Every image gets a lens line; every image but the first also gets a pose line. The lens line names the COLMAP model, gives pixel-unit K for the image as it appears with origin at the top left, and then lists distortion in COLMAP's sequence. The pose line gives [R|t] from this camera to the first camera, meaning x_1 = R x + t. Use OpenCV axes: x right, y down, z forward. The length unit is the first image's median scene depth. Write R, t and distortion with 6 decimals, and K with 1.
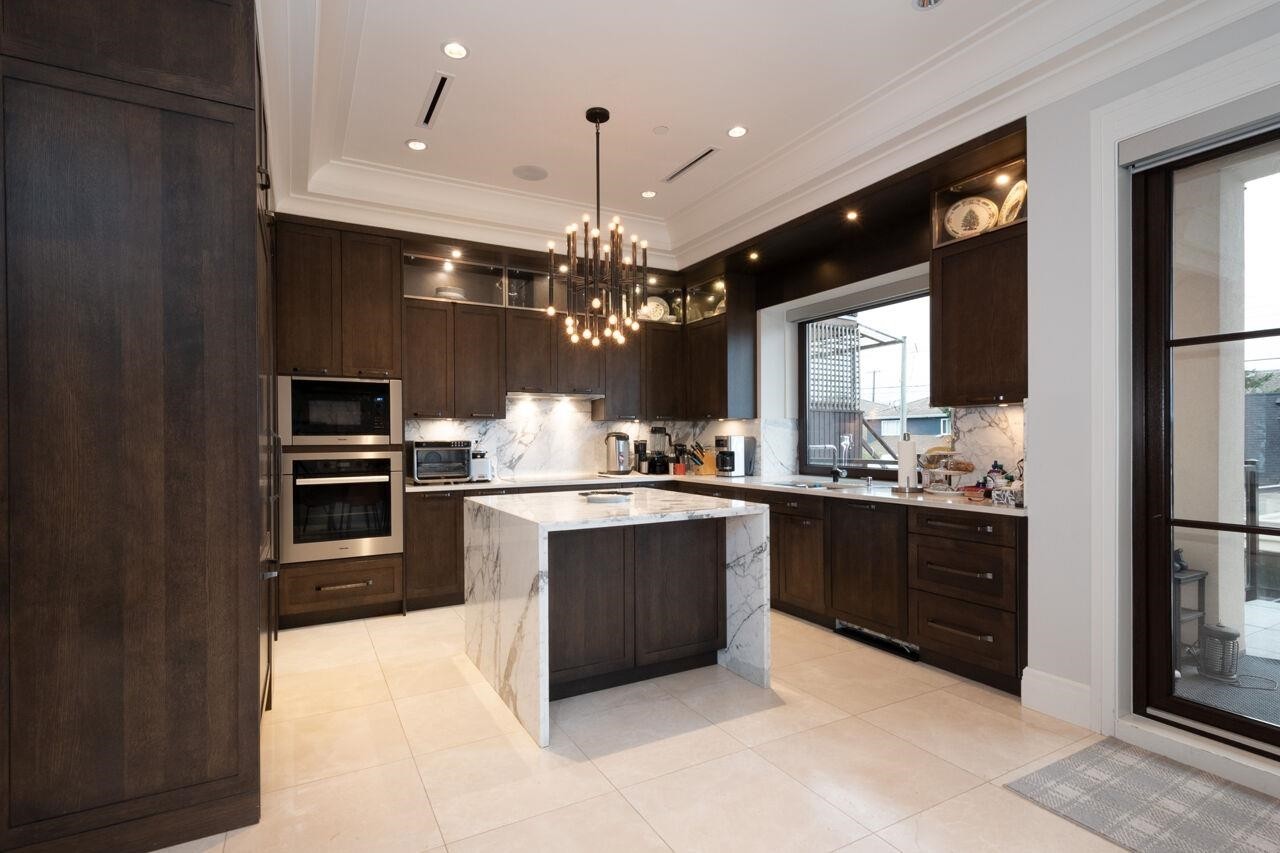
lens RADIAL K [[608.0, 0, 624.5], [0, 608.0, 441.5], [0, 0, 1]] dist [0.005963, 0.000258]
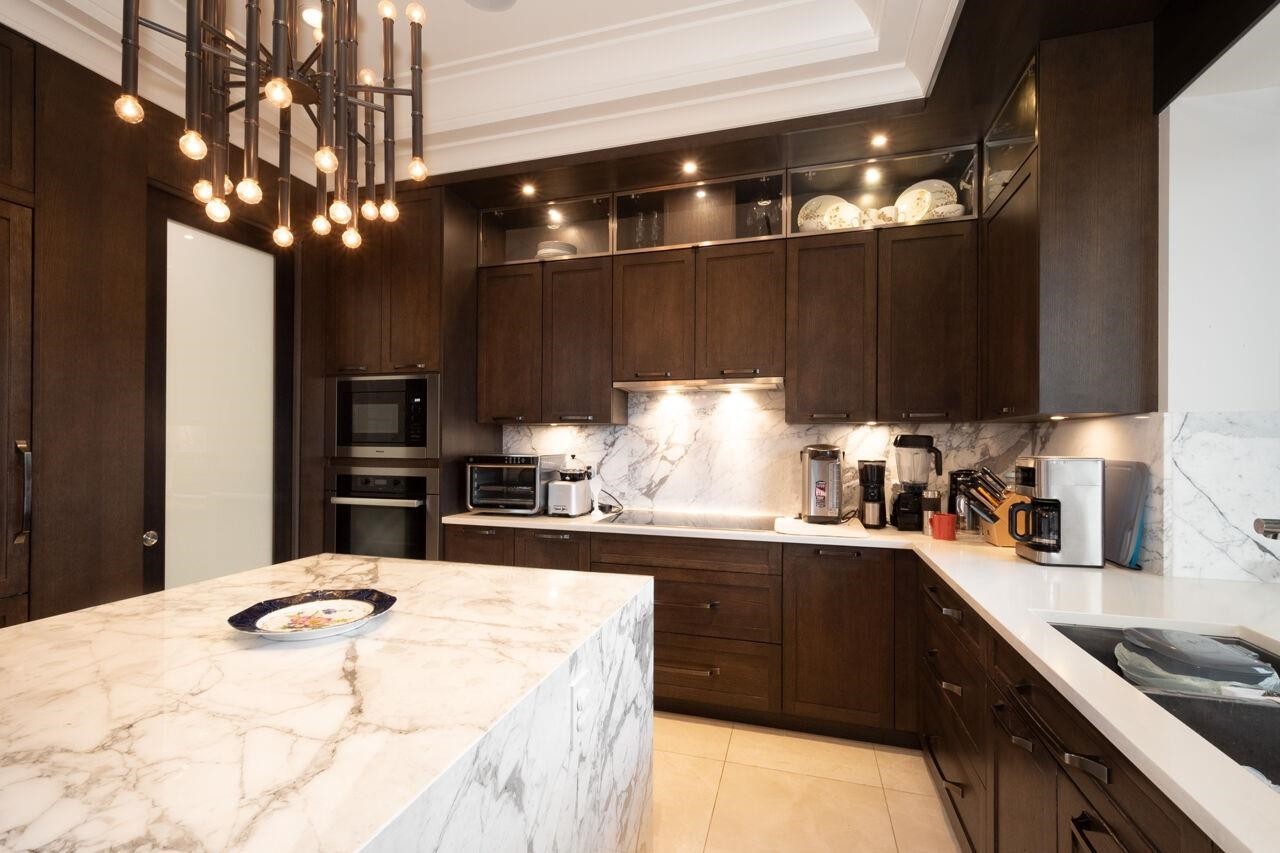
lens RADIAL K [[557.0, 0, 633.9], [0, 557.0, 439.5], [0, 0, 1]] dist [0.007030, -0.000395]
pose [[0.707884, 0.008045, -0.706283, 0.285506], [-0.013536, 0.999906, -0.002177, -0.021009], [0.706199, 0.011102, 0.707927, 0.672683]]
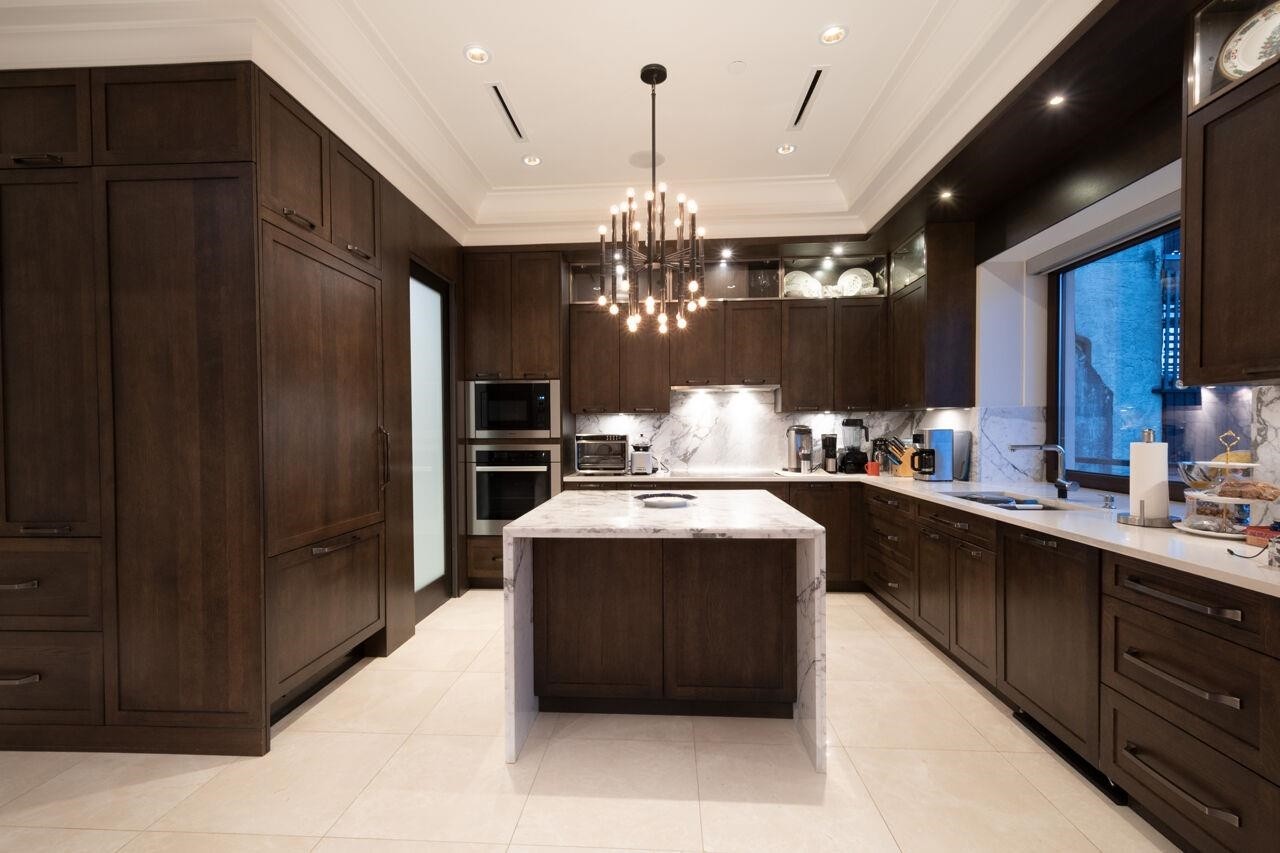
lens RADIAL K [[557.0, 0, 633.9], [0, 557.0, 439.5], [0, 0, 1]] dist [0.007030, -0.000395]
pose [[0.849862, 0.011650, -0.526876, 0.276194], [-0.002301, 0.999828, 0.018396, -0.011282], [0.527000, -0.014422, 0.849743, 0.209231]]
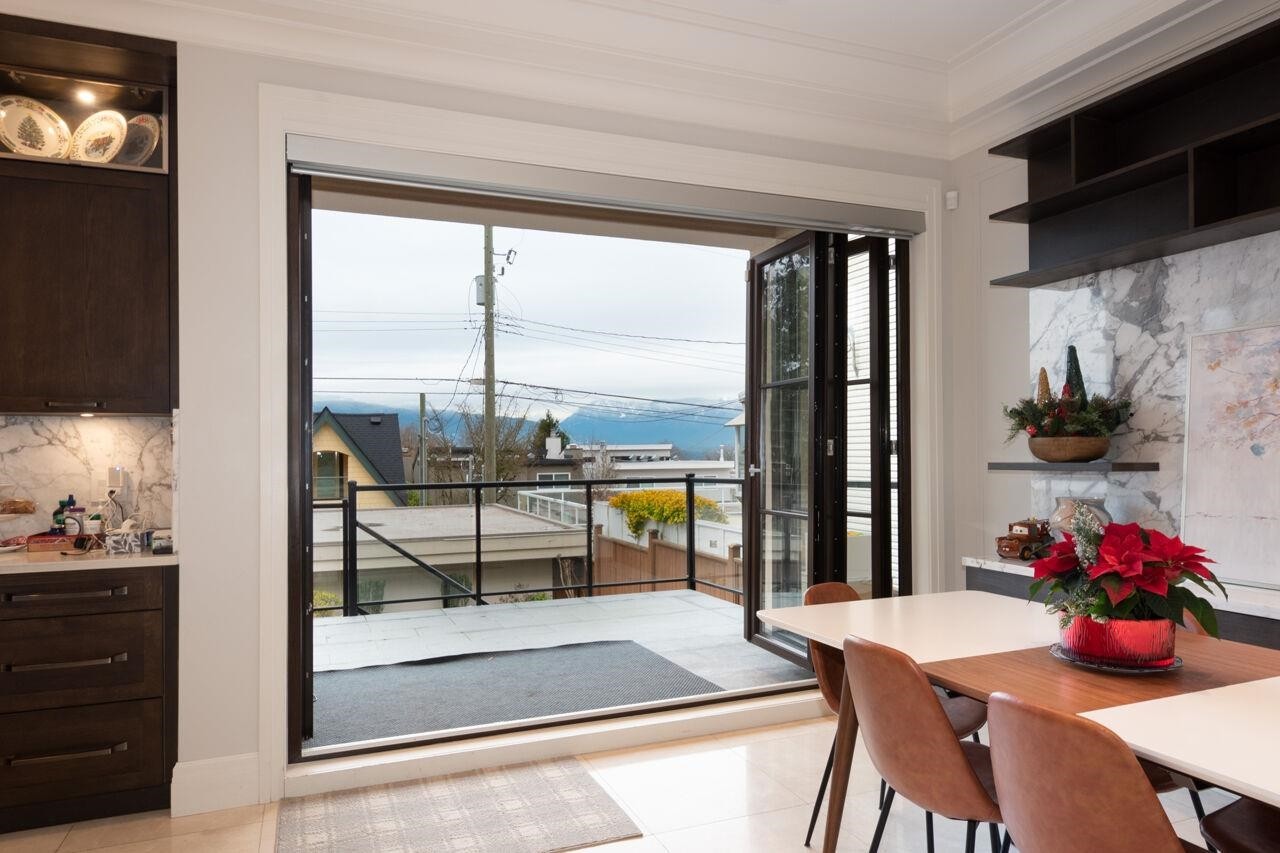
lens RADIAL K [[809.7, 0, 634.0], [0, 809.7, 444.2], [0, 0, 1]] dist [0.002506, -0.001264]
pose [[0.113045, 0.016104, 0.993459, -0.181648], [0.011727, 0.999777, -0.017540, -0.001588], [-0.993521, 0.013633, 0.112831, 0.204514]]
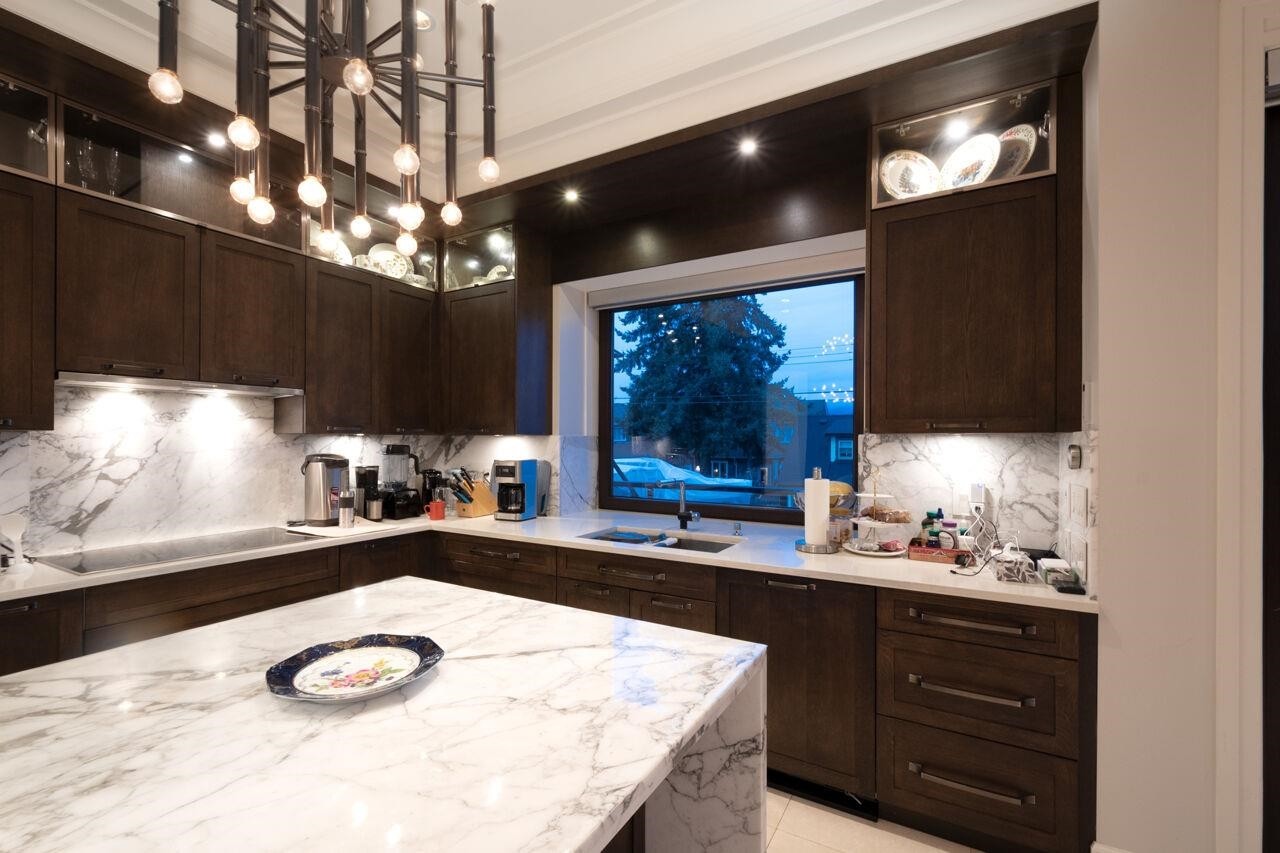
lens RADIAL K [[557.0, 0, 633.9], [0, 557.0, 439.5], [0, 0, 1]] dist [0.007030, -0.000395]
pose [[0.853920, 0.010592, 0.520297, -0.049799], [-0.006977, 0.999936, -0.008906, -0.034068], [-0.520358, 0.003975, 0.853939, 0.479390]]
